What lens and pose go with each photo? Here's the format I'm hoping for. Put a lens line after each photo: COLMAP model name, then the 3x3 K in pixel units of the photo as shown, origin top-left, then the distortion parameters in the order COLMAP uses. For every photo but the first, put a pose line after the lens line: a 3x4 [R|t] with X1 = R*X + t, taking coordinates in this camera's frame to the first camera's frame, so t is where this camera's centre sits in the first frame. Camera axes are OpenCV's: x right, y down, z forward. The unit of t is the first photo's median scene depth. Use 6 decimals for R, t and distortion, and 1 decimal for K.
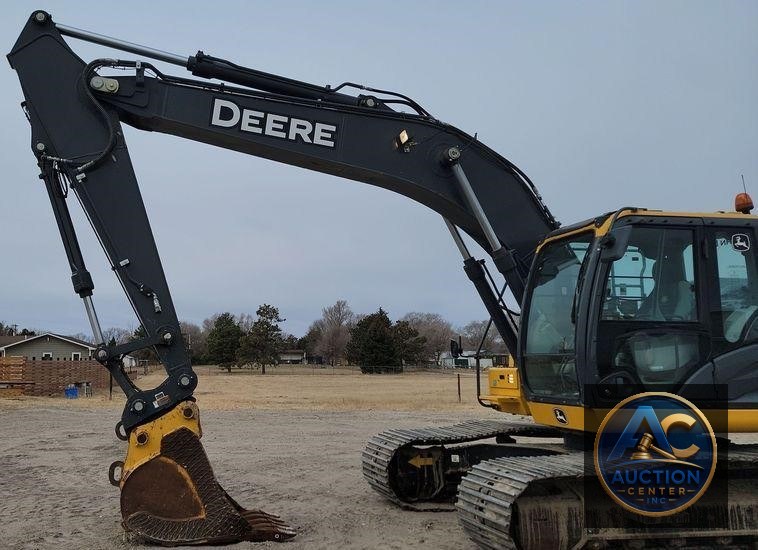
lens RADIAL K [[682.4, 0, 239.9], [0, 682.4, 274.8], [0, 0, 1]] dist [0.092066, -0.074273]
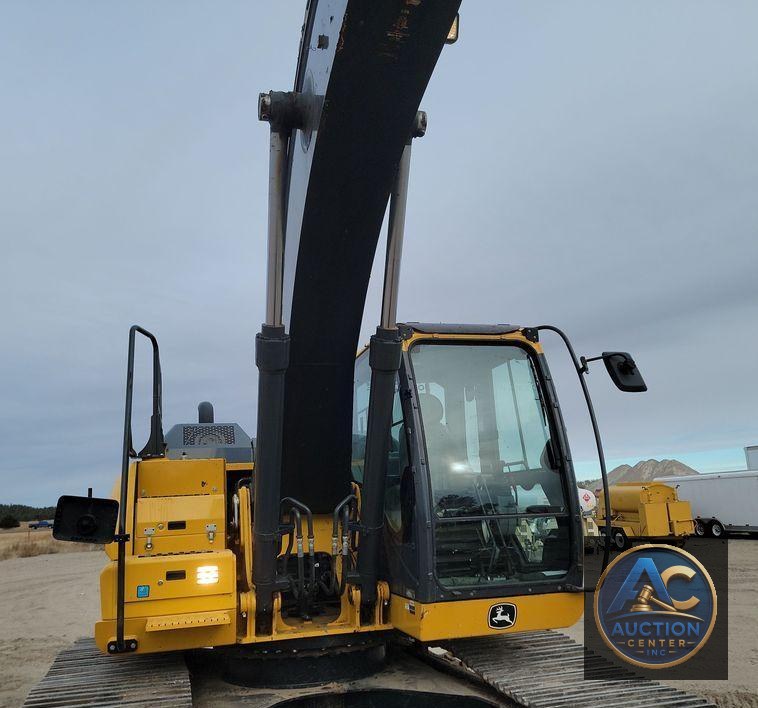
lens RADIAL K [[685.4, 0, 358.1], [0, 685.4, 374.3], [0, 0, 1]] dist [0.054022, -0.010936]
pose [[-0.101943, 0.191024, 0.976277, -0.159175], [-0.080338, 0.976604, -0.199477, 0.112113], [-0.991541, -0.098768, -0.084211, 1.076940]]
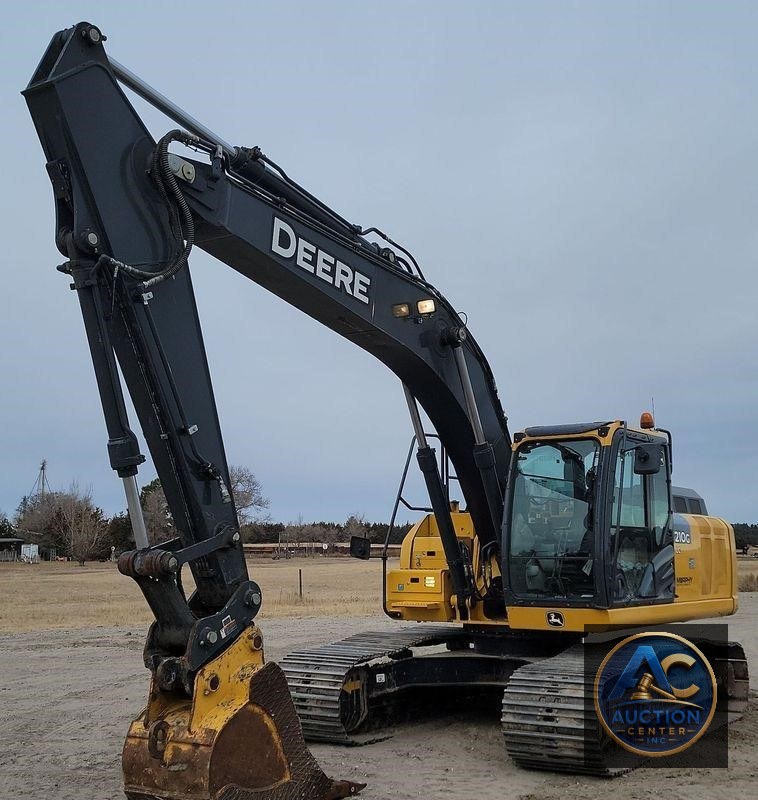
lens RADIAL K [[1076.5, 0, 378.6], [0, 1076.5, 374.3], [0, 0, 1]] dist [0.029161, 0.090957]
pose [[0.677743, 0.115223, 0.726215, -0.795011], [-0.090540, 0.993207, -0.073087, -0.010064], [-0.729703, -0.016217, 0.683572, 0.110586]]
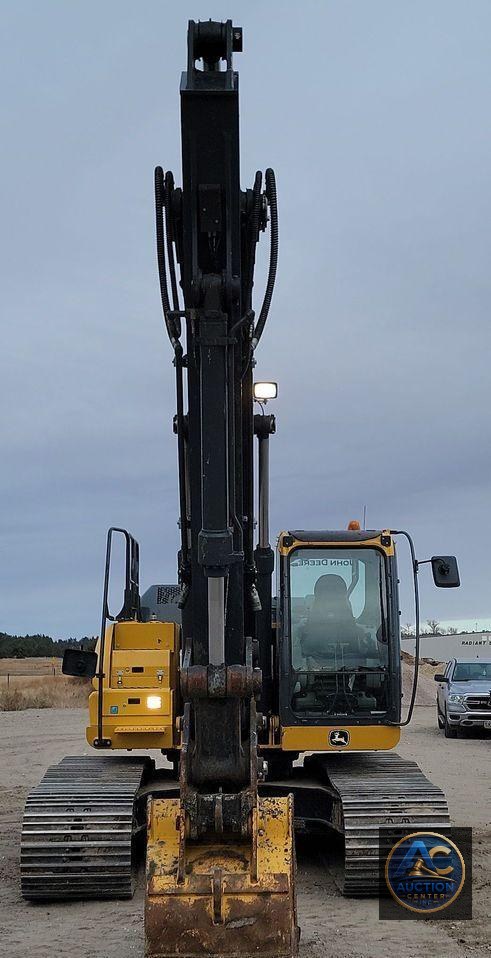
lens RADIAL K [[1289.5, 0, 268.9], [0, 1289.5, 413.6], [0, 0, 1]] dist [0.014996, 0.035908]
pose [[0.131030, 0.184332, 0.974091, -1.204566], [-0.118635, 0.978417, -0.169193, 0.071399], [-0.984254, -0.093392, 0.150070, 0.779864]]
